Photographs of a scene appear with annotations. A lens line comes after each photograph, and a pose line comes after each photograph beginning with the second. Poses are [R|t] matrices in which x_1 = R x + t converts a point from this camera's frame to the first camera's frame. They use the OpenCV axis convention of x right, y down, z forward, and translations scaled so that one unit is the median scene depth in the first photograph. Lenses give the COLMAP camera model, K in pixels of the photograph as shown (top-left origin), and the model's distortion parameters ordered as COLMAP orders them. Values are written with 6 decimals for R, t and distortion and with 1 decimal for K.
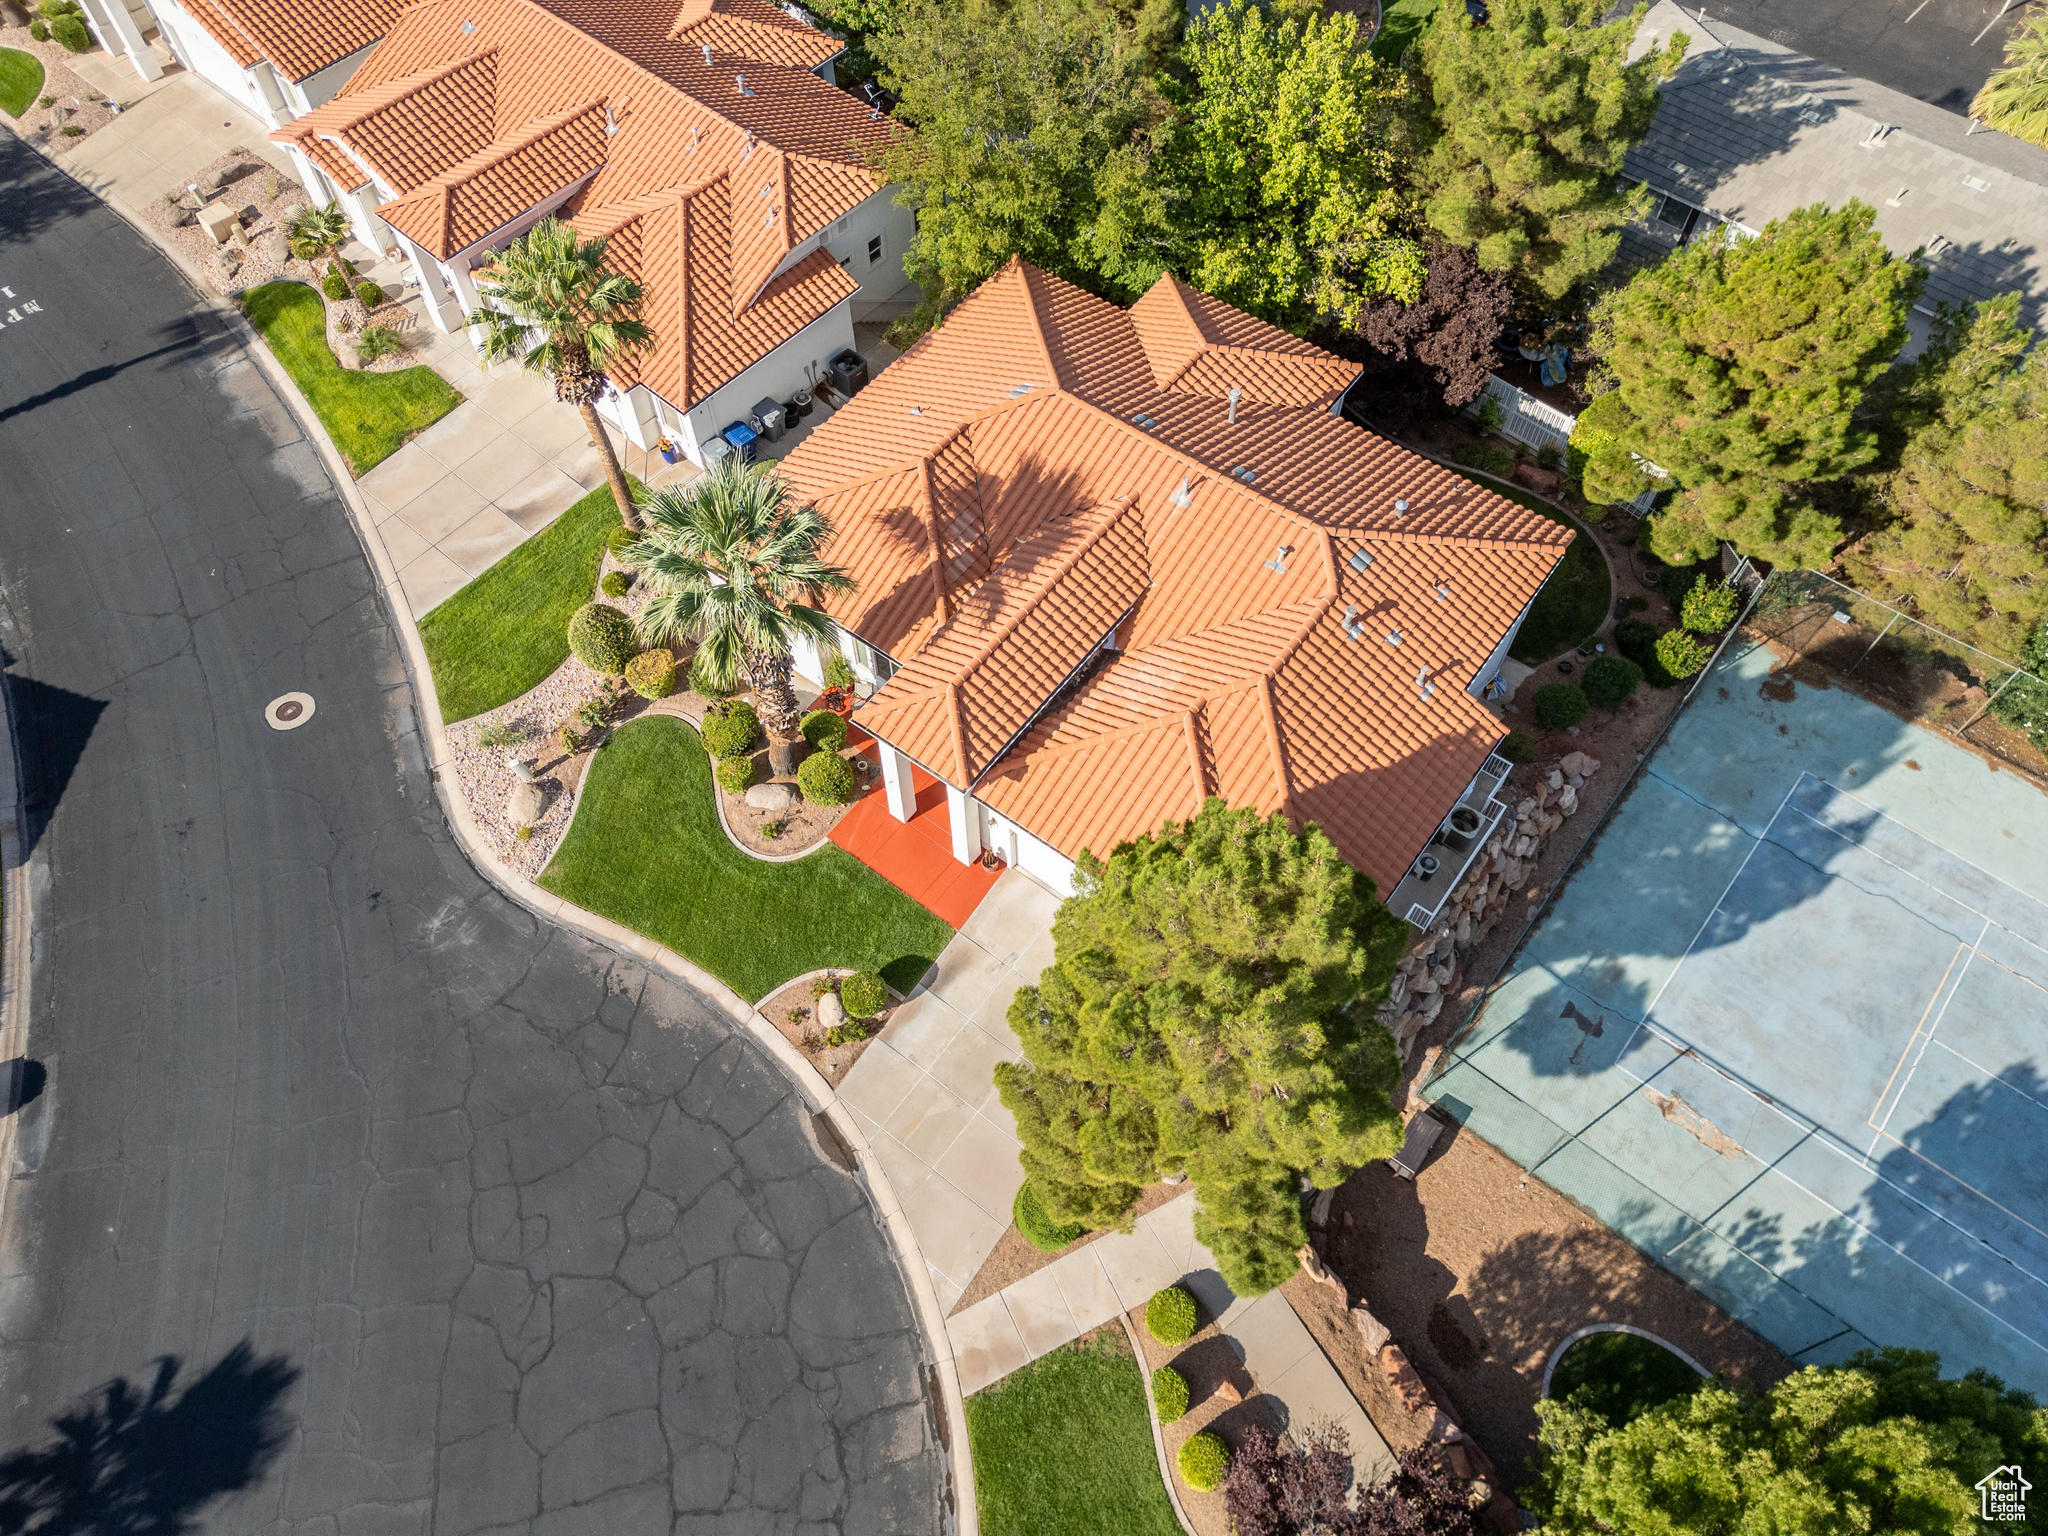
lens RADIAL K [[1436.9, 0, 1026.0], [0, 1436.9, 767.4], [0, 0, 1]] dist [0.068919, -0.068313]
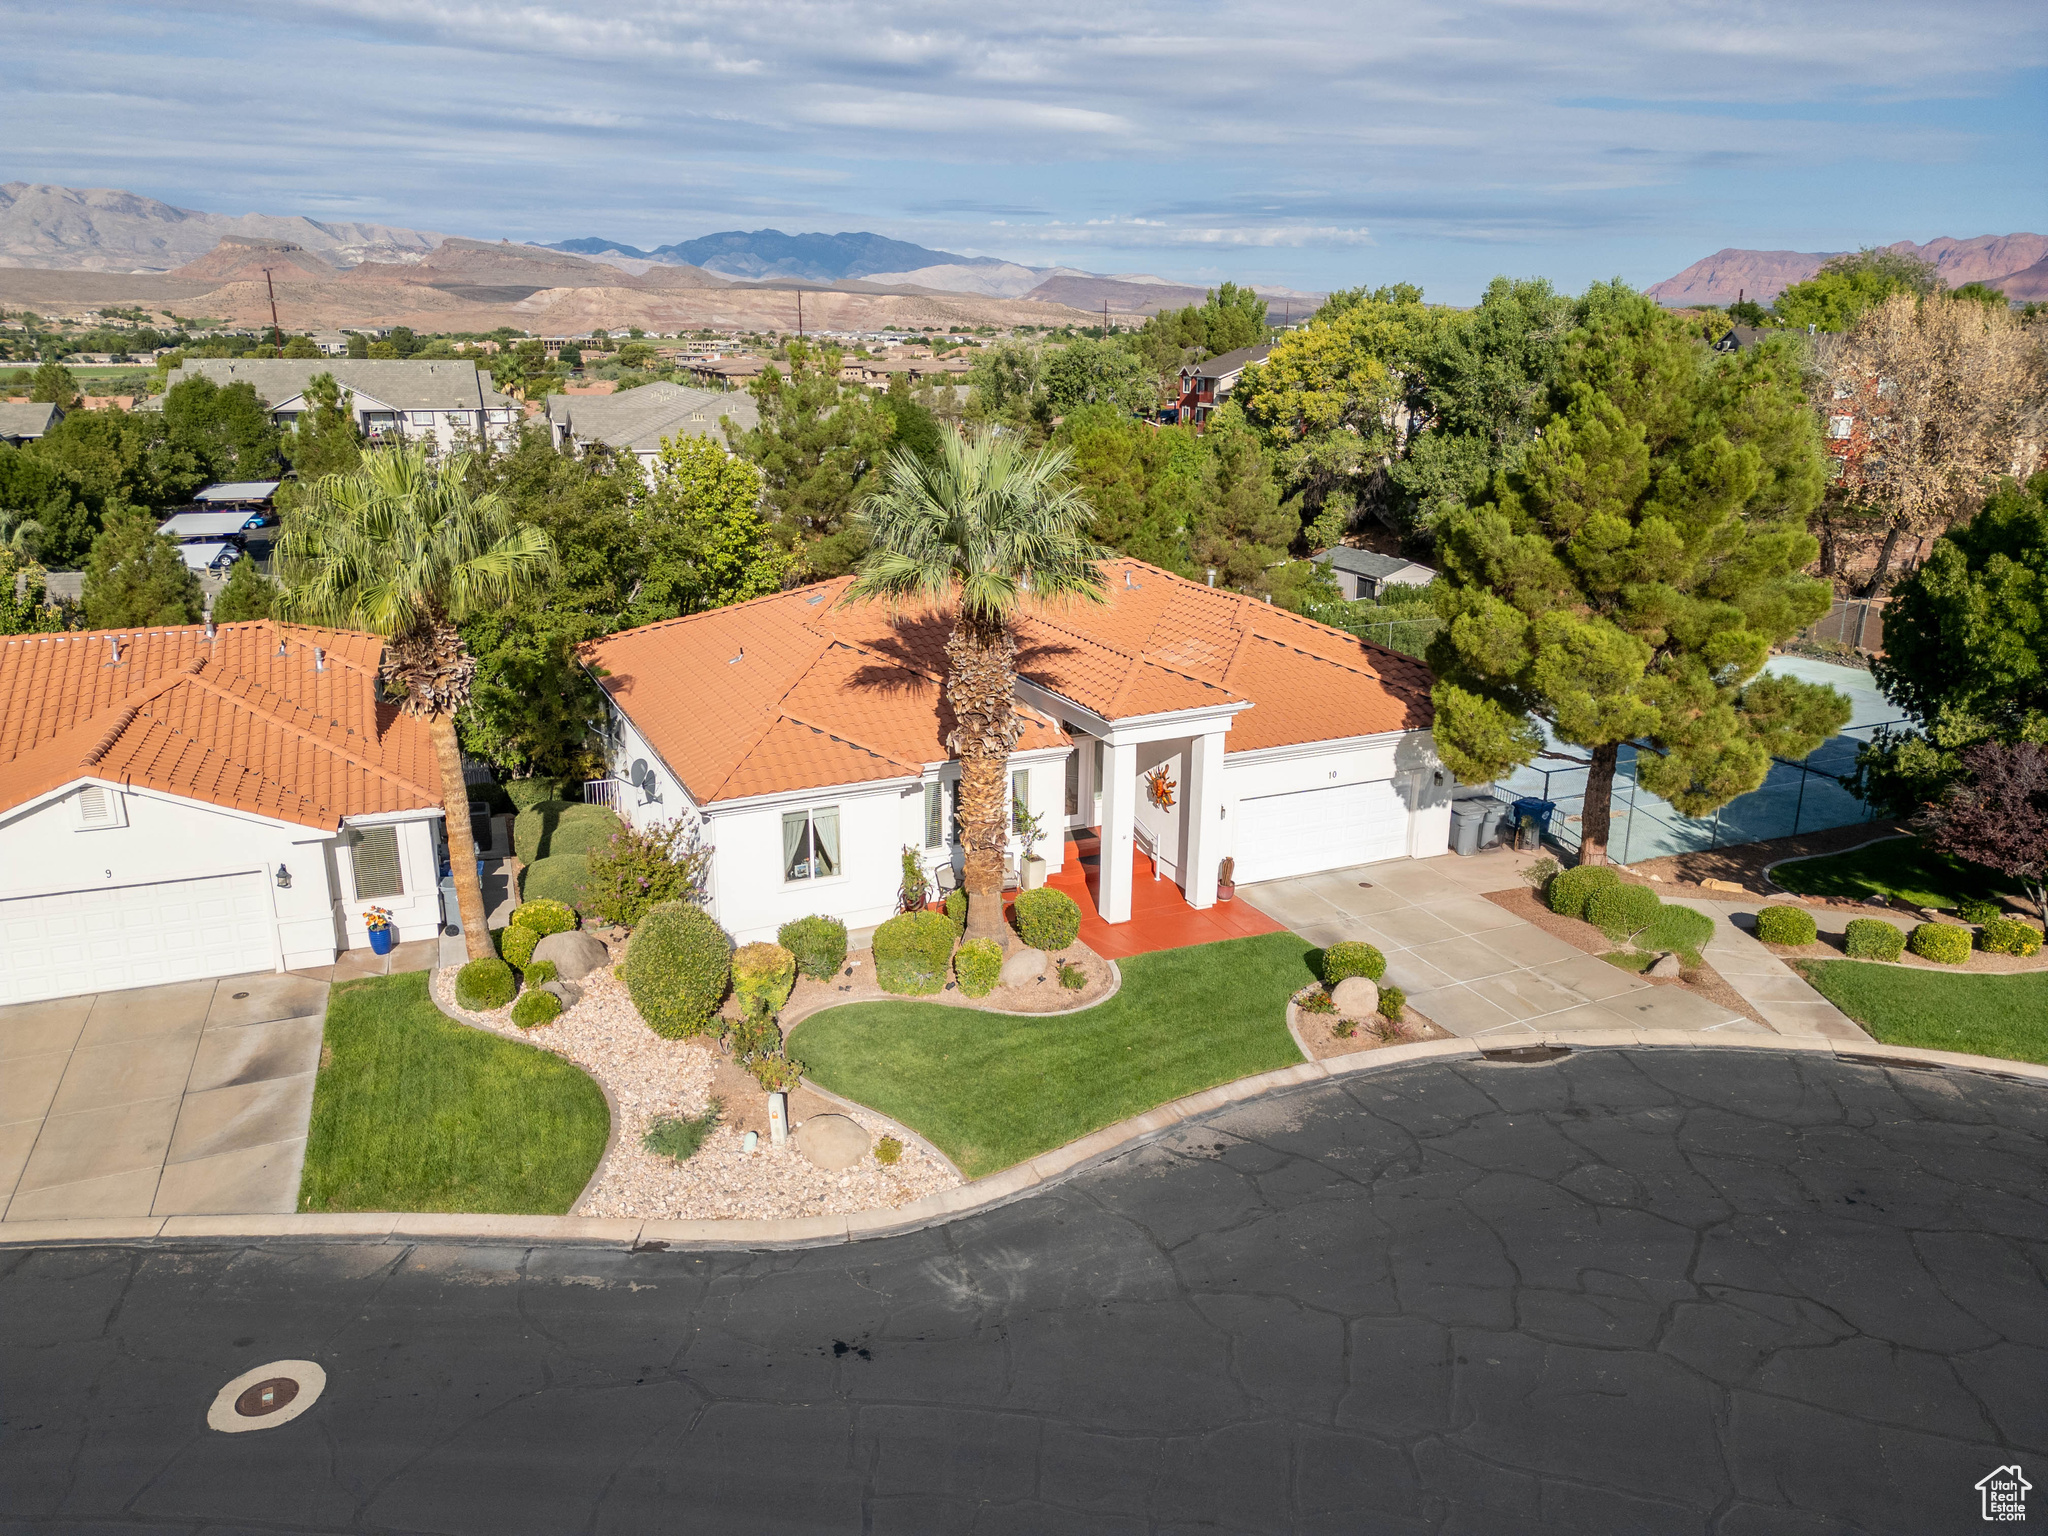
lens RADIAL K [[1434.2, 0, 1028.9], [0, 1434.2, 765.4], [0, 0, 1]] dist [0.063997, -0.054301]
pose [[0.458792, -0.248348, 0.853131, -0.829220], [0.745420, 0.630137, -0.217434, 0.124174], [-0.483590, 0.735698, 0.474225, 0.612566]]
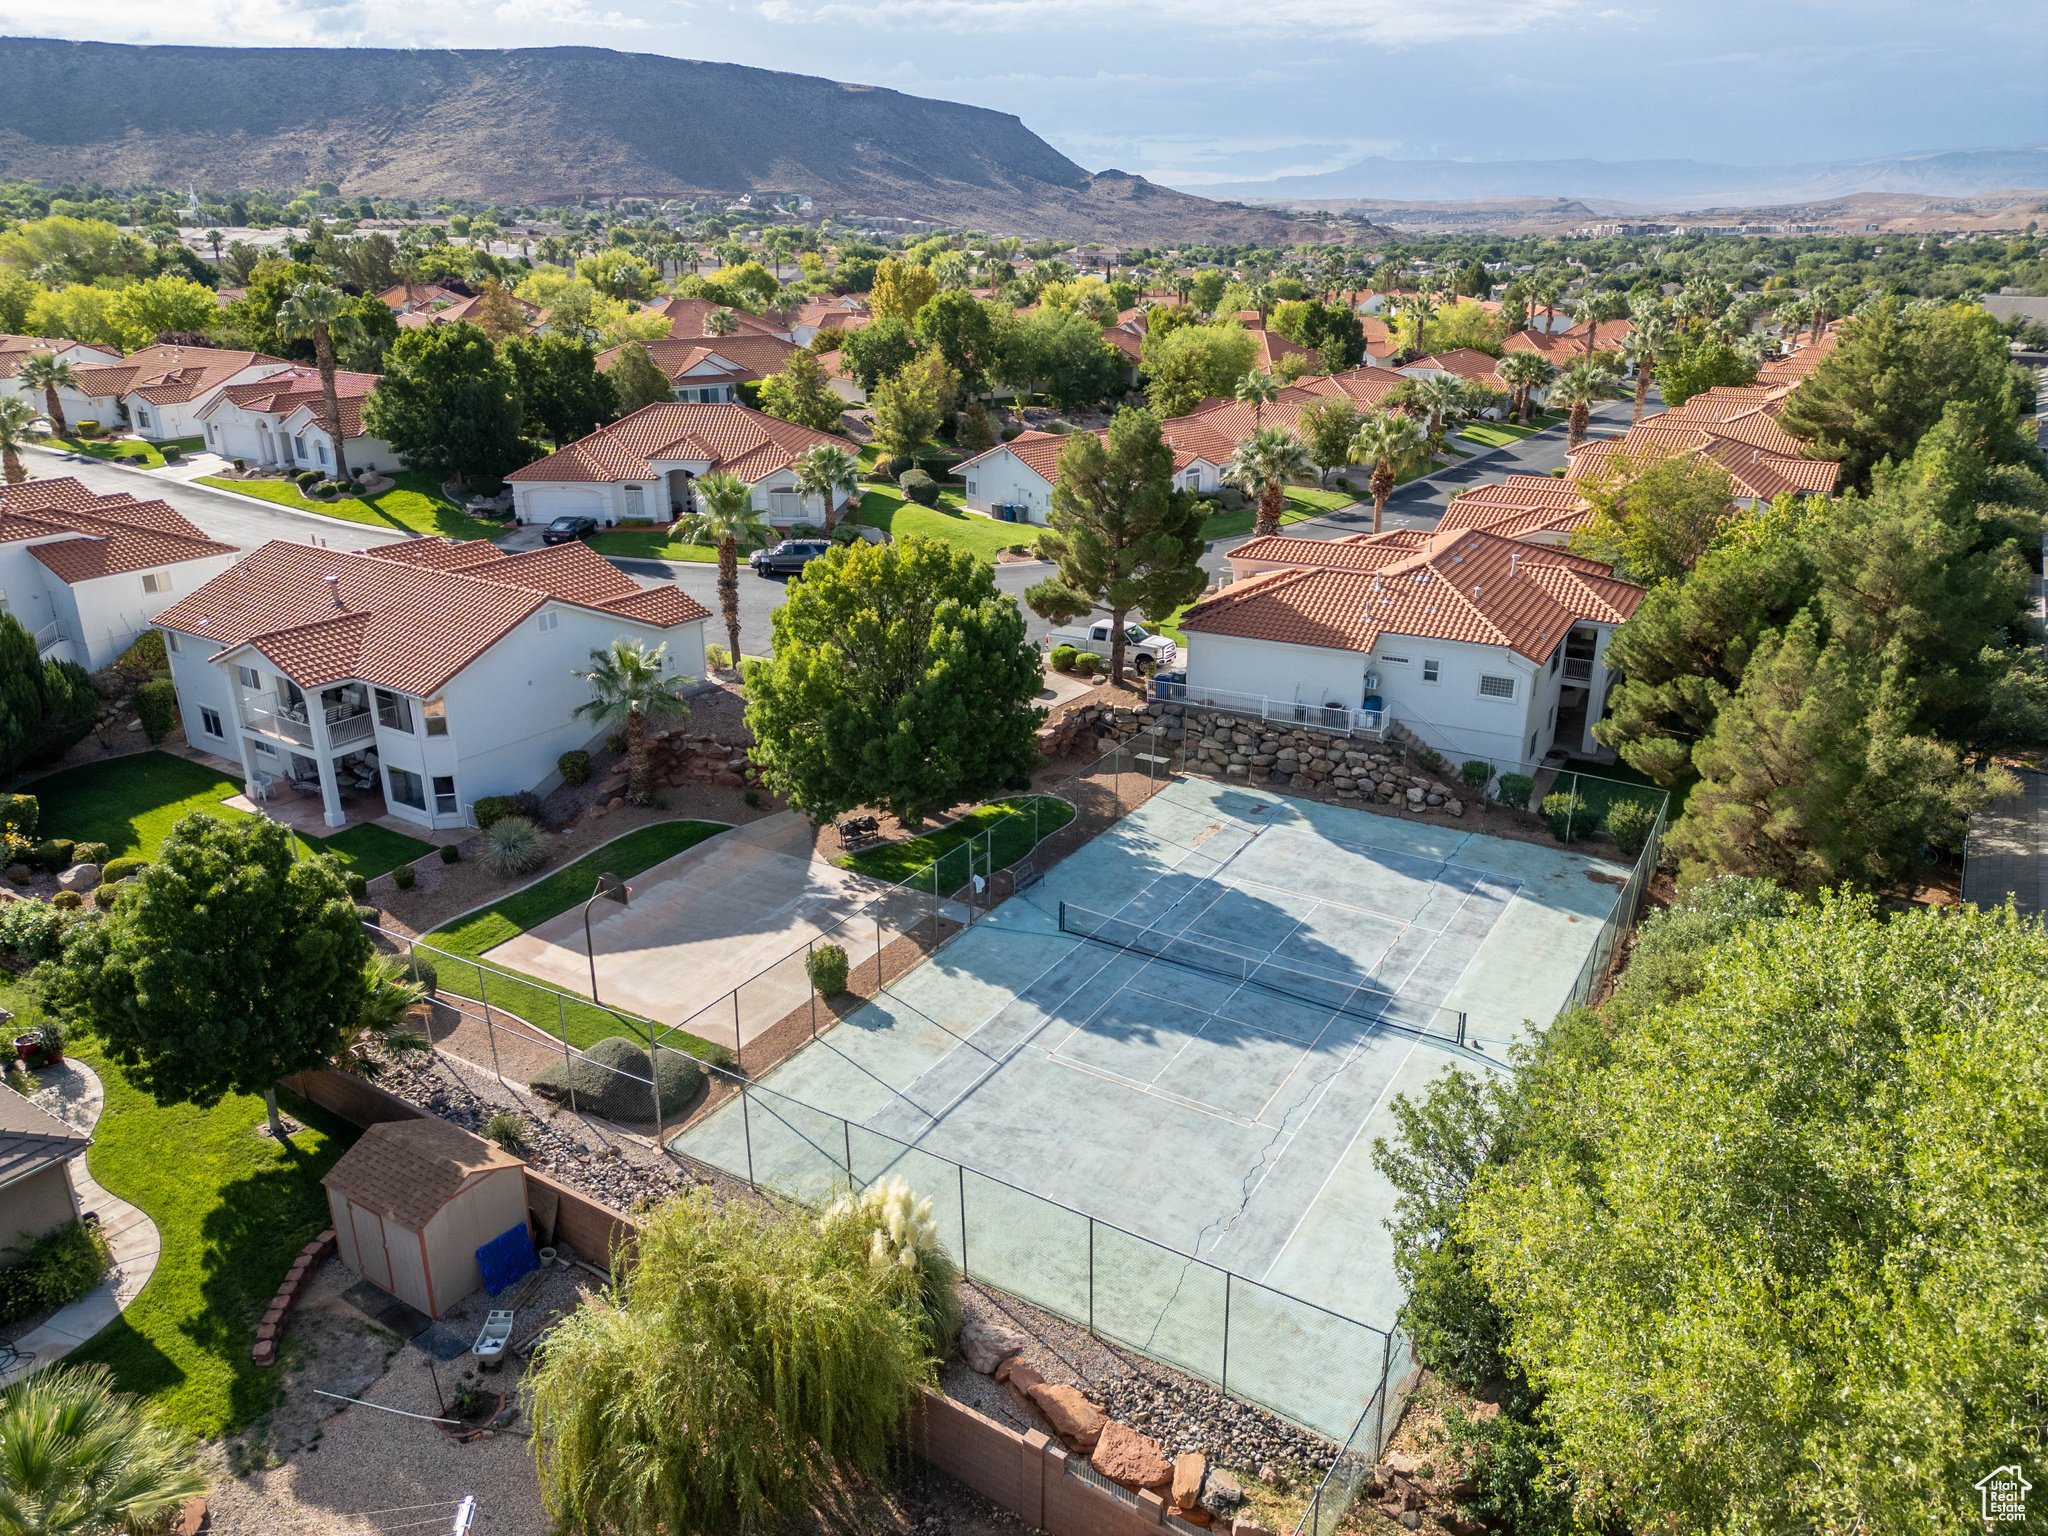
lens RADIAL K [[1424.0, 0, 1024.0], [0, 1424.0, 768.0], [0, 0, 1]] dist [0.075015, -0.079145]
pose [[0.139192, 0.359990, -0.922514, 1.872766], [-0.832734, 0.546686, 0.087686, 0.235855], [0.535891, 0.756004, 0.375871, 0.242818]]
